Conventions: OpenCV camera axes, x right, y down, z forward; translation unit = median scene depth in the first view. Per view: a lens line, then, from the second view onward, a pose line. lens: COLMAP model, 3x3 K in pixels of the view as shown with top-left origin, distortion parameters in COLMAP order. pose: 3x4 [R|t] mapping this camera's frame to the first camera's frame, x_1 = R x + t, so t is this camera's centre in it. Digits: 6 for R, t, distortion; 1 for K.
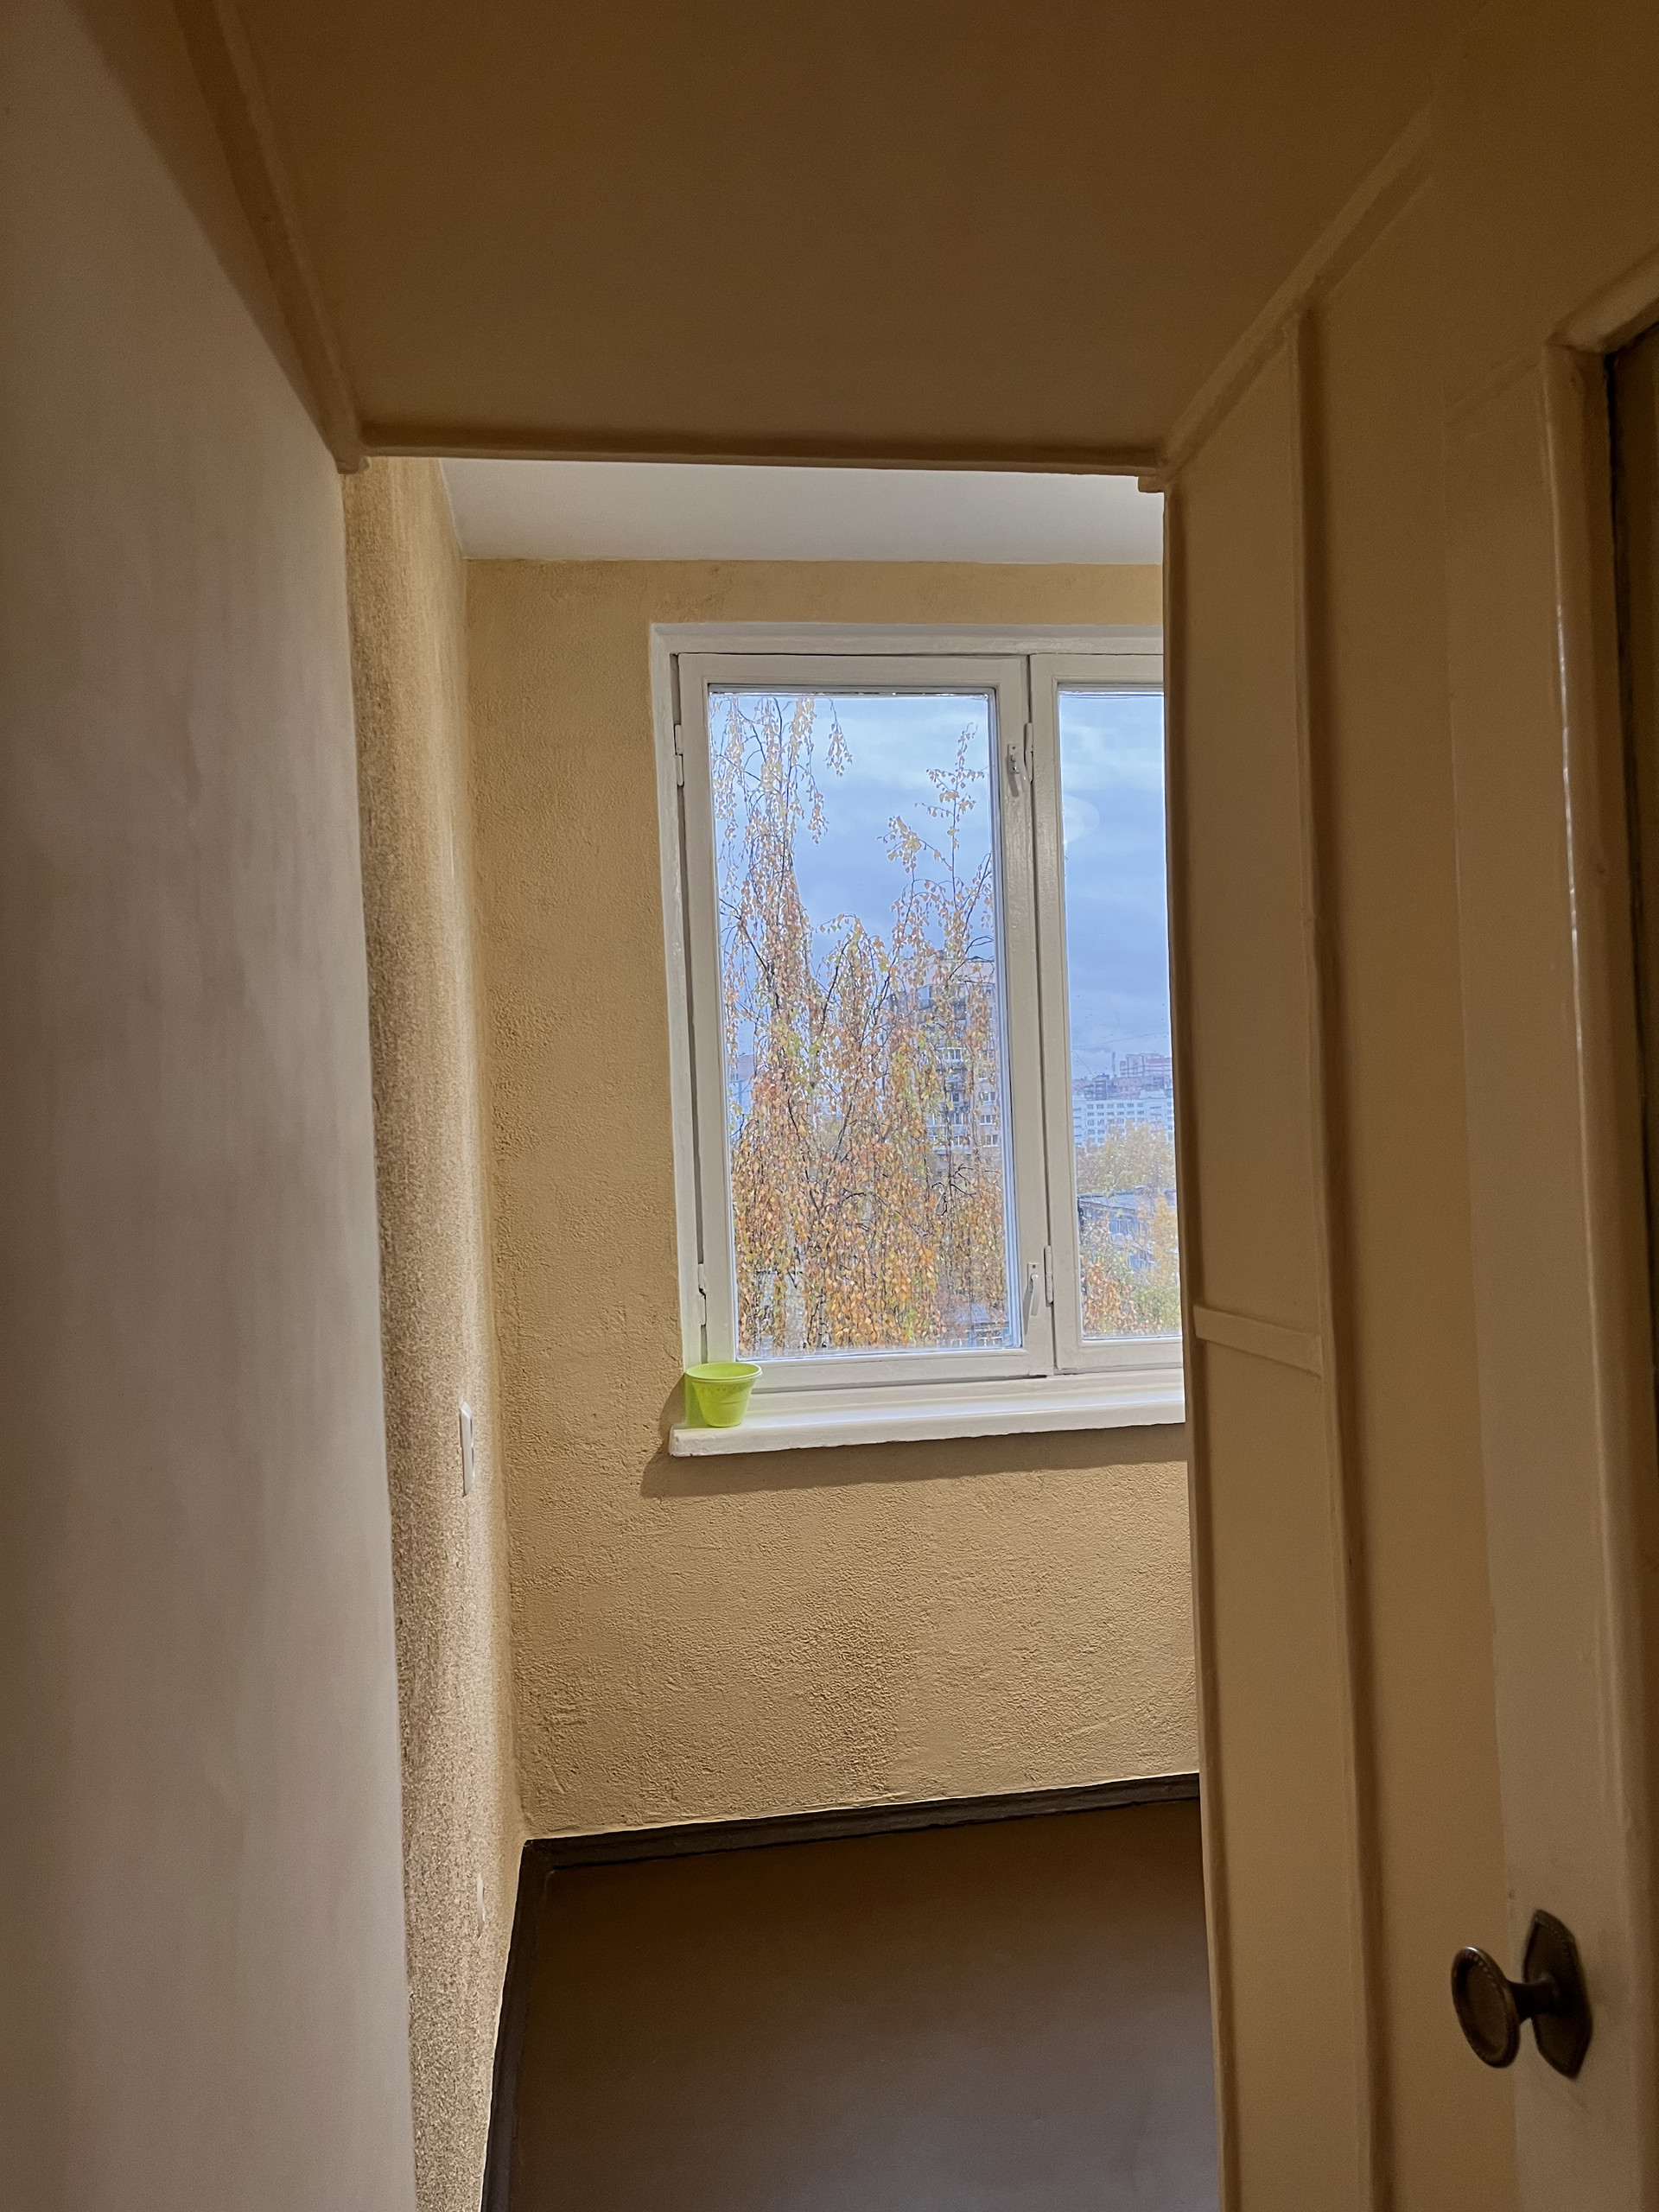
lens RADIAL K [[1661.7, 0, 858.2], [0, 1661.7, 1121.1], [0, 0, 1]] dist [0.079120, -0.100808]
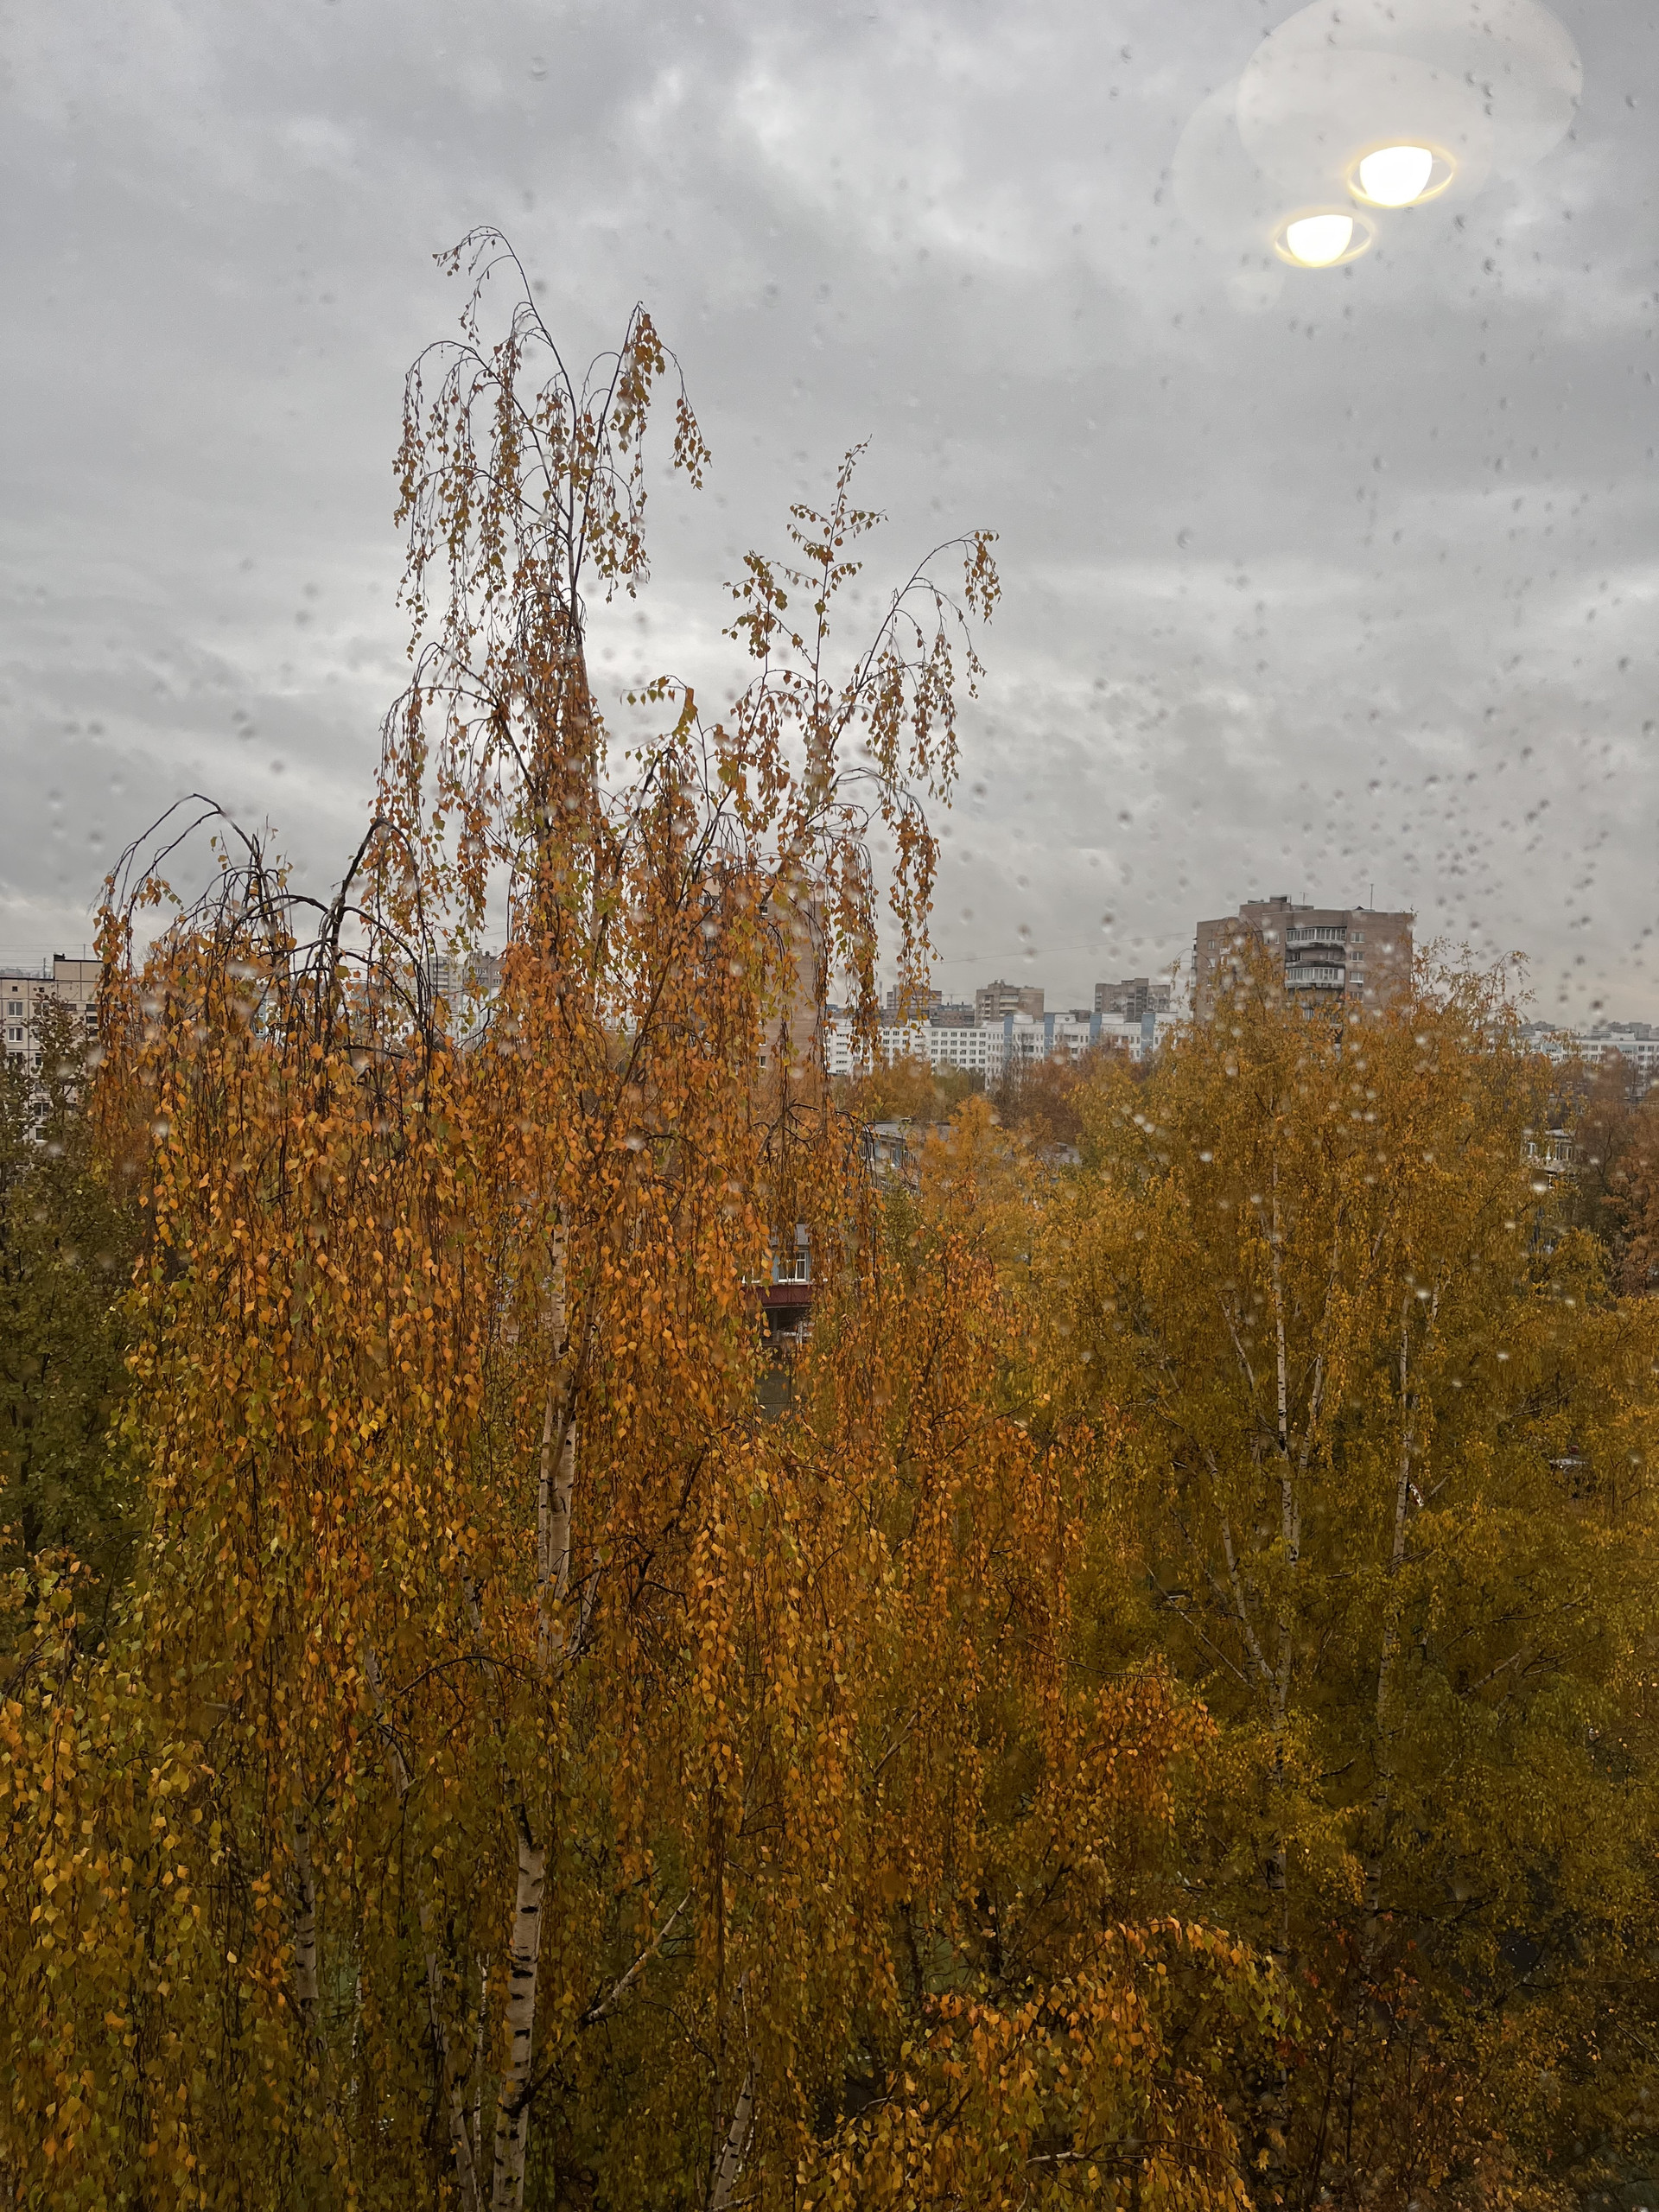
lens RADIAL K [[1661.7, 0, 858.2], [0, 1661.7, 1121.1], [0, 0, 1]] dist [0.079120, -0.100808]
pose [[0.989513, 0.052462, 0.134582, -0.009921], [-0.057902, 0.997643, 0.036827, 0.010418], [-0.132332, -0.044233, 0.990218, 0.313157]]
